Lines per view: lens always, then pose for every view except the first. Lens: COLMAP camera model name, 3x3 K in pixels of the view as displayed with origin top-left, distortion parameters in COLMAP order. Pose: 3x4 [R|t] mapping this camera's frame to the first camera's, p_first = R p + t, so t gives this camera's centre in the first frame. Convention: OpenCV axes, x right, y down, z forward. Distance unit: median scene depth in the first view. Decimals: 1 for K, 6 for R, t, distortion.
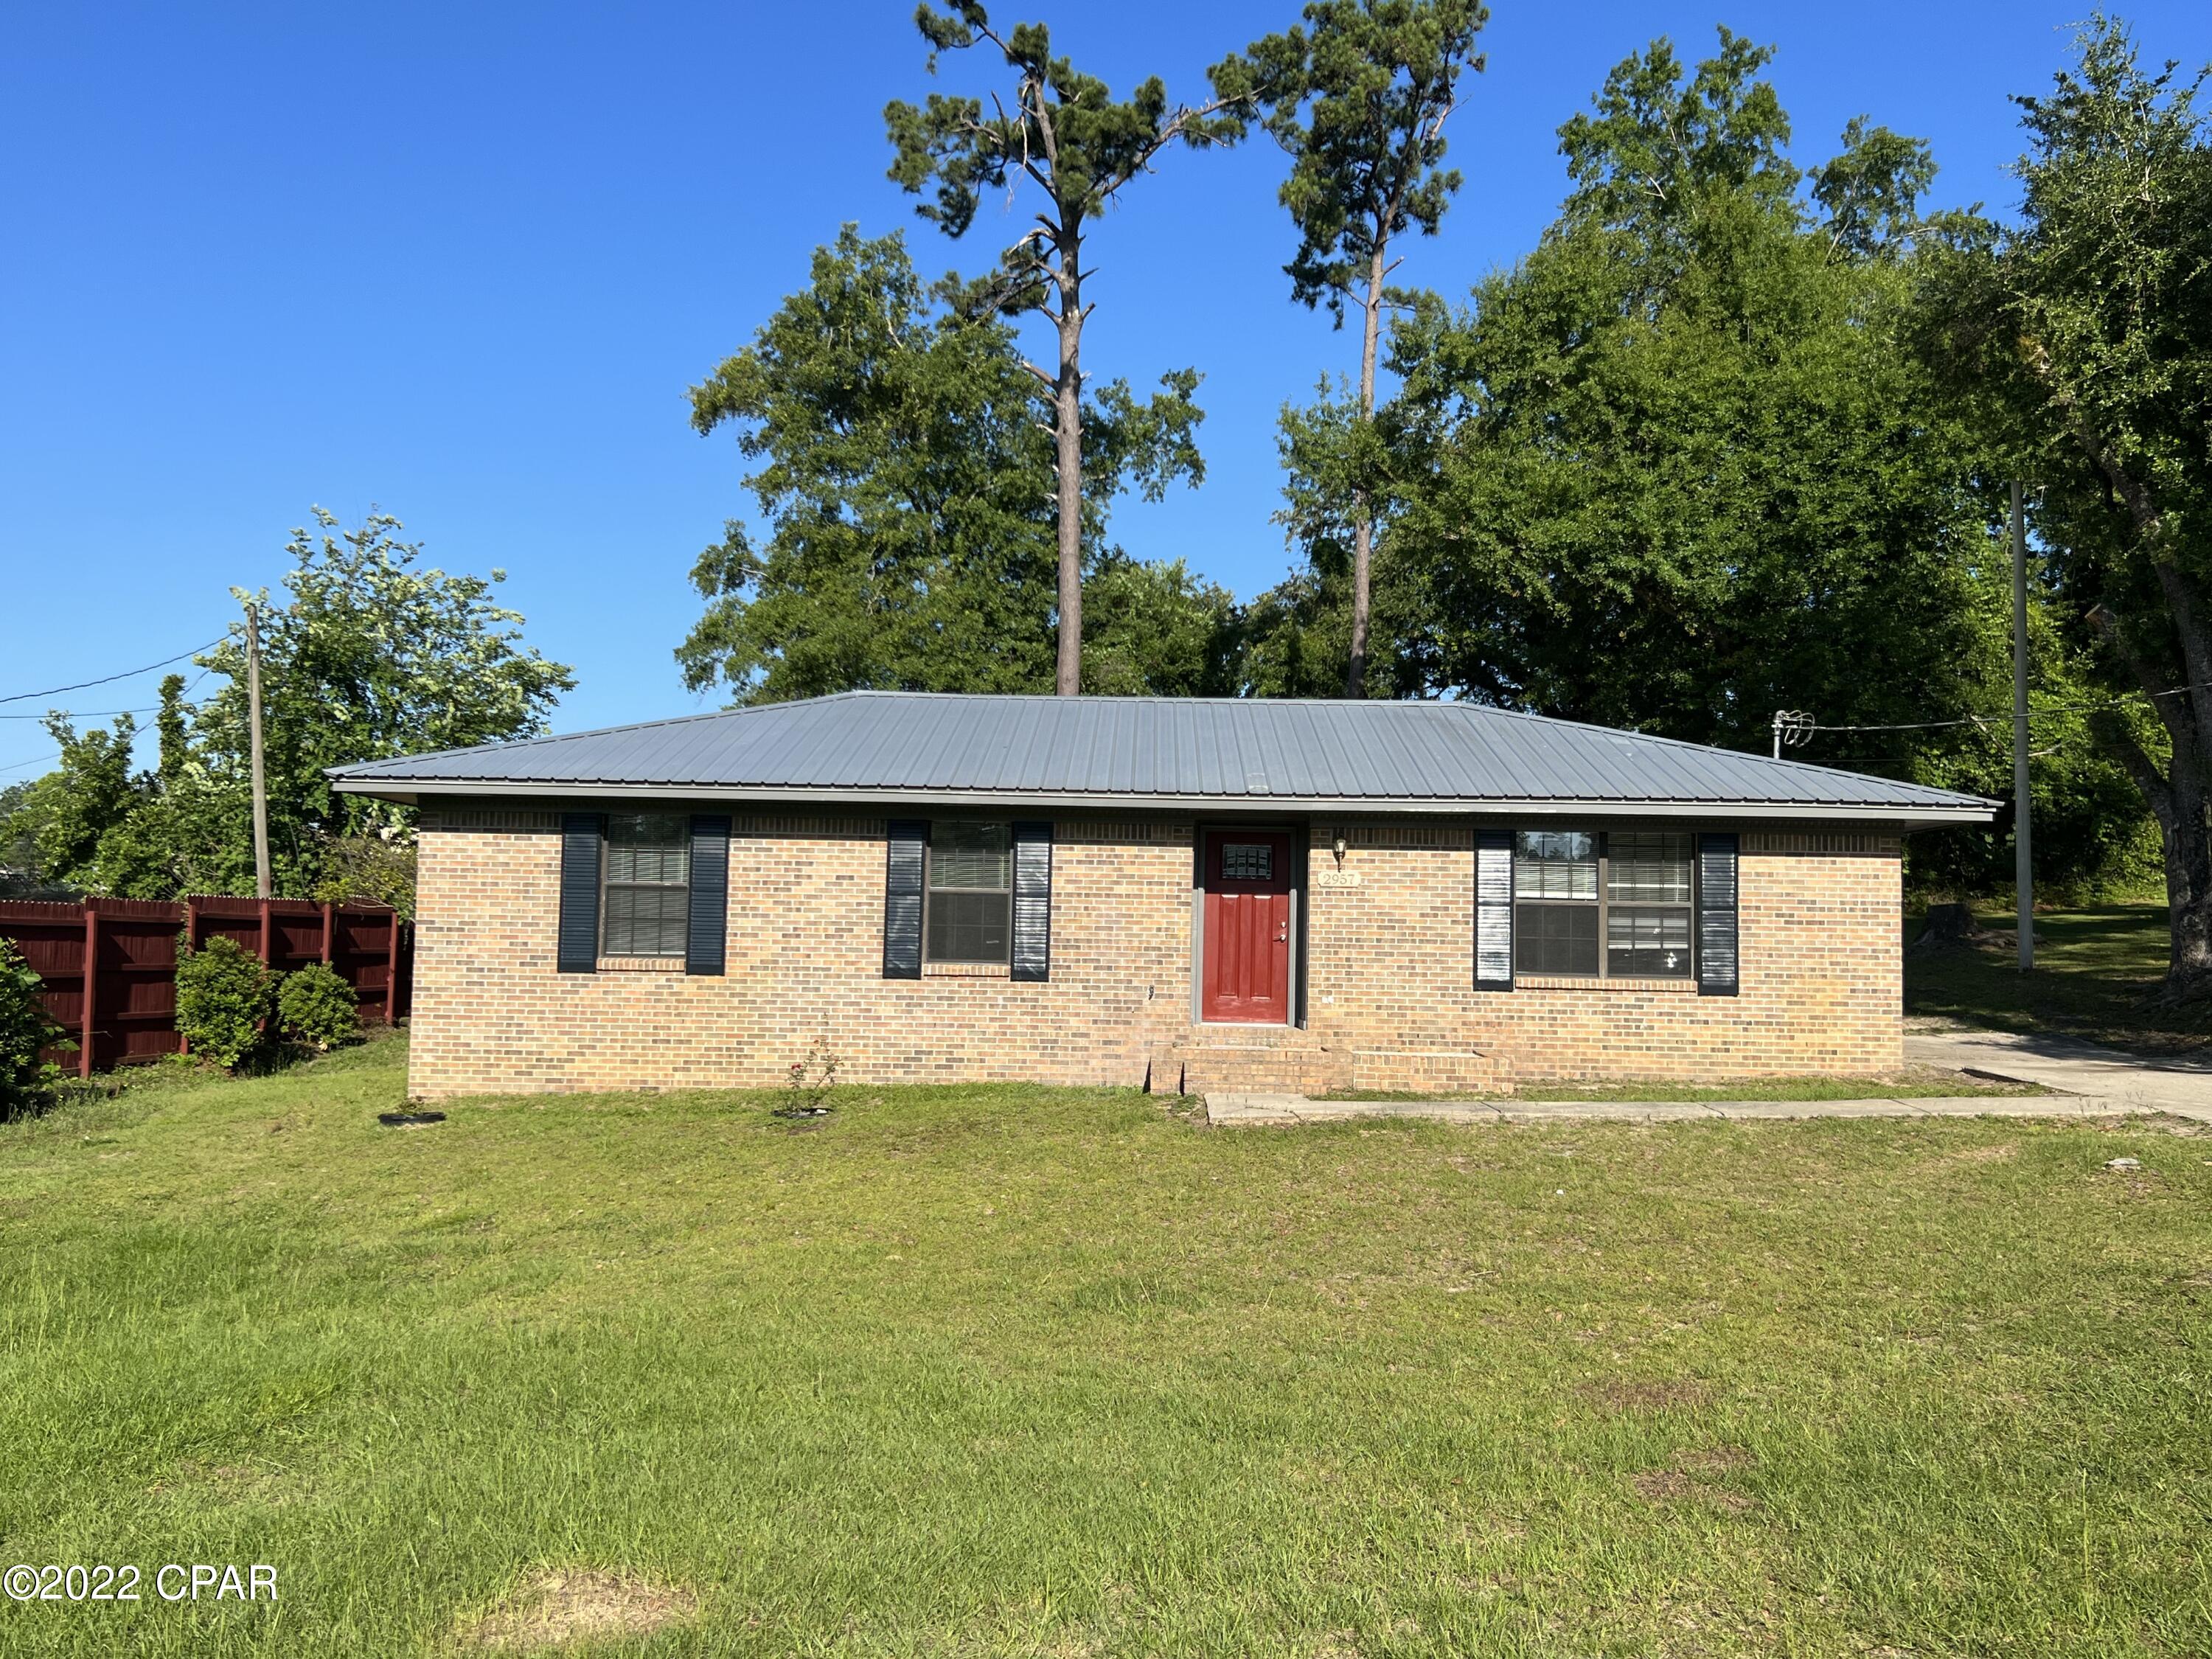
lens RADIAL K [[1899.2, 0, 1106.6], [0, 1899.2, 829.9], [0, 0, 1]] dist [0.029264, -0.023007]
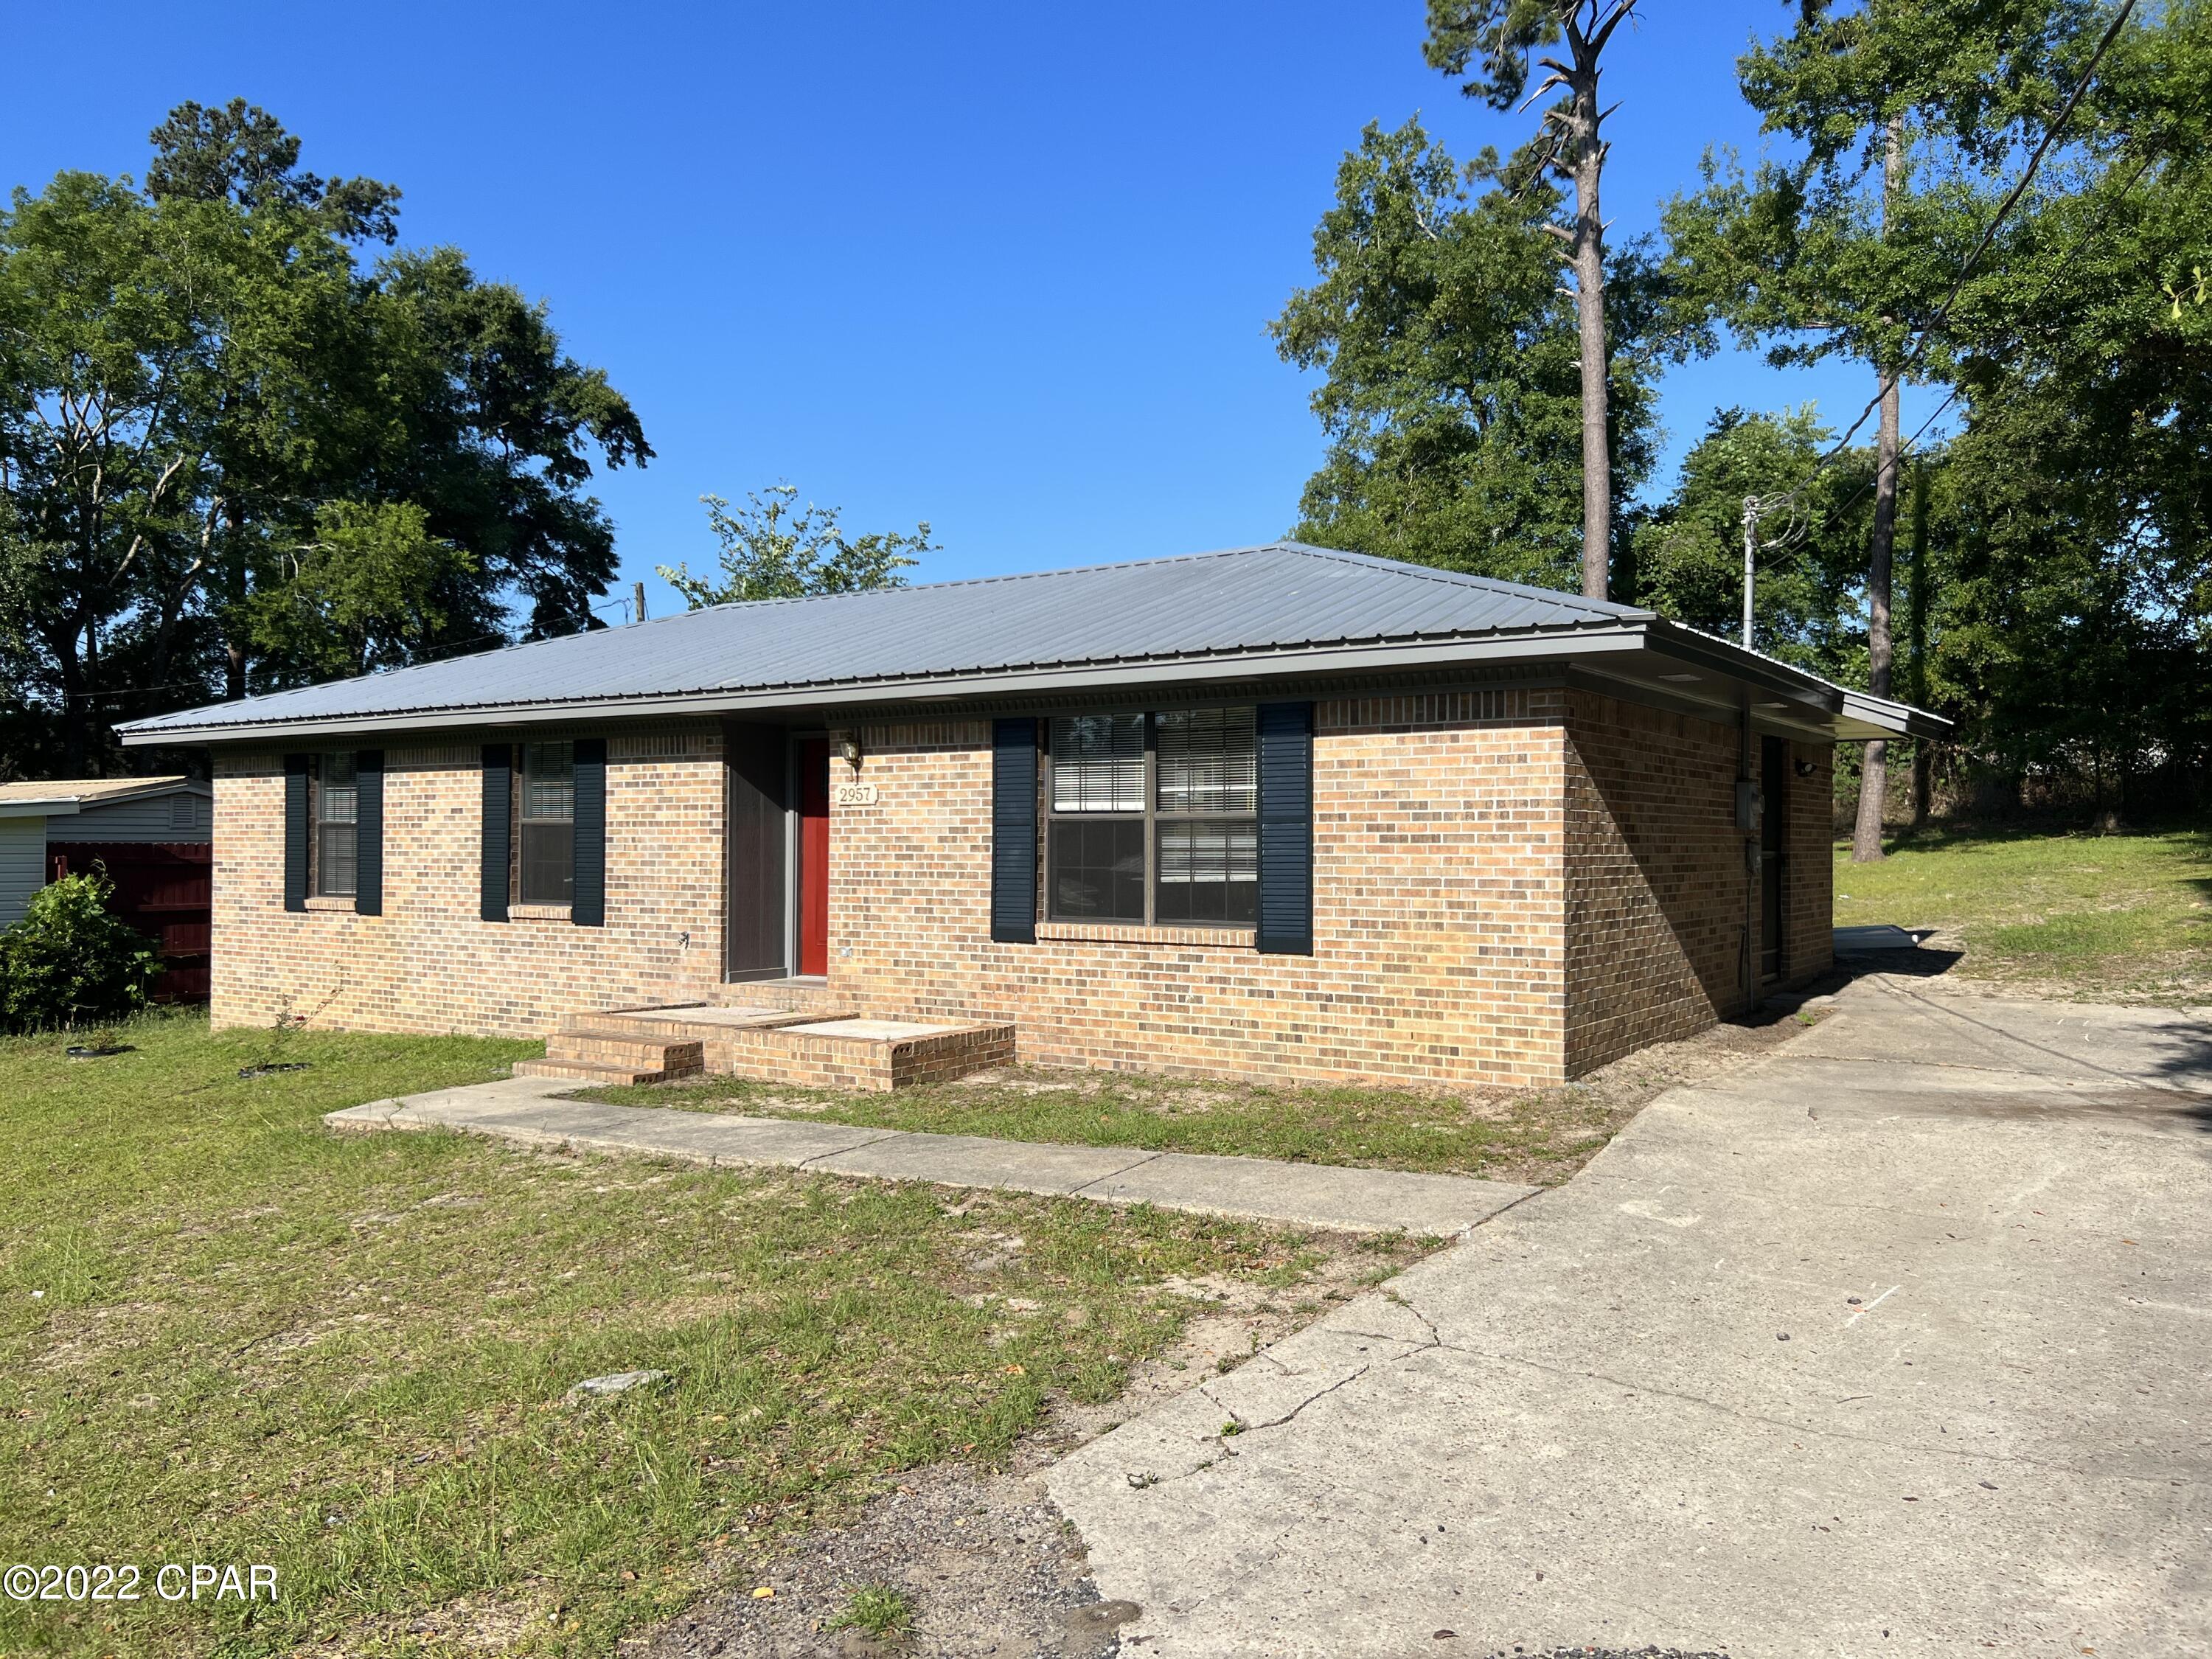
lens RADIAL K [[1666.1, 0, 1105.8], [0, 1666.1, 821.1], [0, 0, 1]] dist [0.028191, -0.008195]
pose [[0.848886, -0.026262, -0.527922, 0.561651], [0.051989, 0.998071, 0.033946, 0.019186], [0.526012, -0.056263, 0.848614, 0.483834]]
